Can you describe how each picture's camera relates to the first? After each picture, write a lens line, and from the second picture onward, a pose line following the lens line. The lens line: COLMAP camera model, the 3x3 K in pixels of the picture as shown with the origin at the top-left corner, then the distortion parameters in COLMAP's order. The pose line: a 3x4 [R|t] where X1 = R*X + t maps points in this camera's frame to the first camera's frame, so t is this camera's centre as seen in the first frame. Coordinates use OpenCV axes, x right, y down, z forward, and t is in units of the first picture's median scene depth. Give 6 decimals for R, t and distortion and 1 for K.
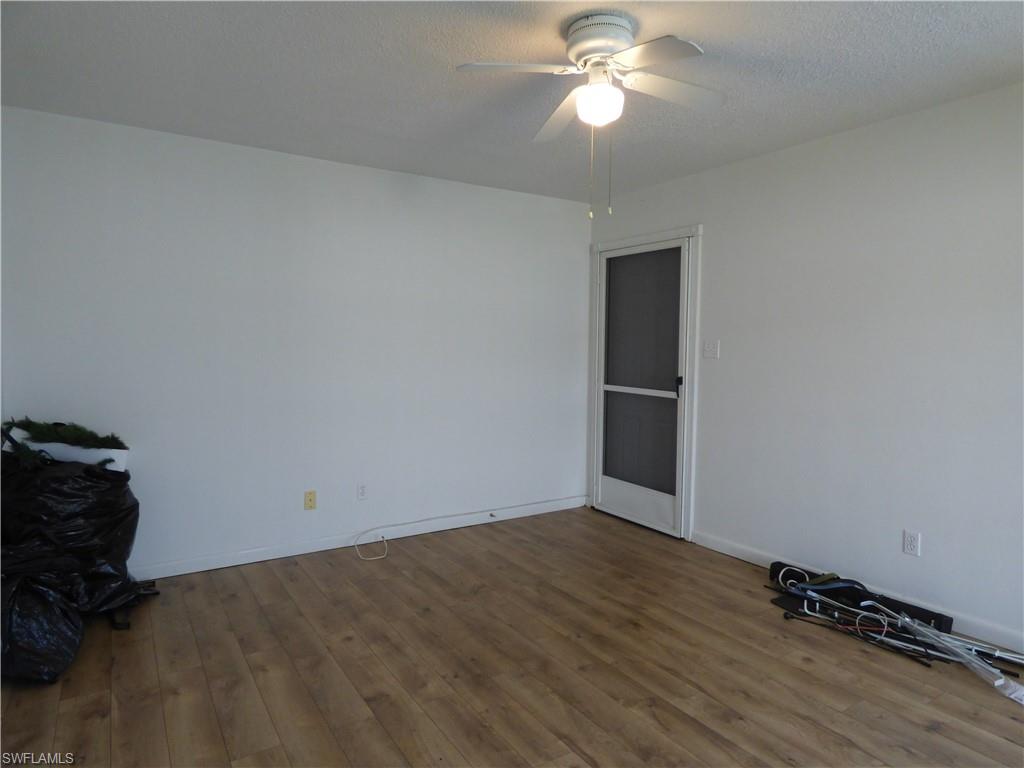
lens RADIAL K [[625.0, 0, 514.4], [0, 625.0, 385.2], [0, 0, 1]] dist [-0.006124, -0.004495]
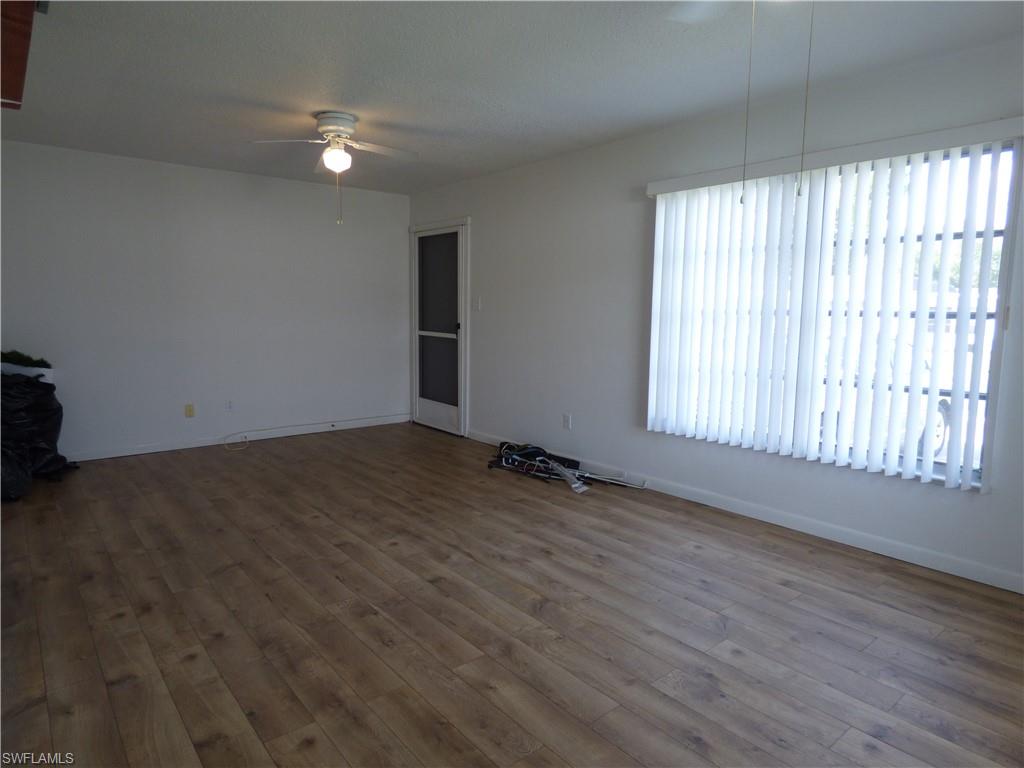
lens RADIAL K [[625.0, 0, 511.2], [0, 625.0, 385.6], [0, 0, 1]] dist [-0.006124, -0.004495]
pose [[0.993746, -0.010418, 0.111178, 0.309548], [0.003585, 0.998102, 0.061483, 0.057324], [-0.111607, -0.060700, 0.991897, -0.616174]]
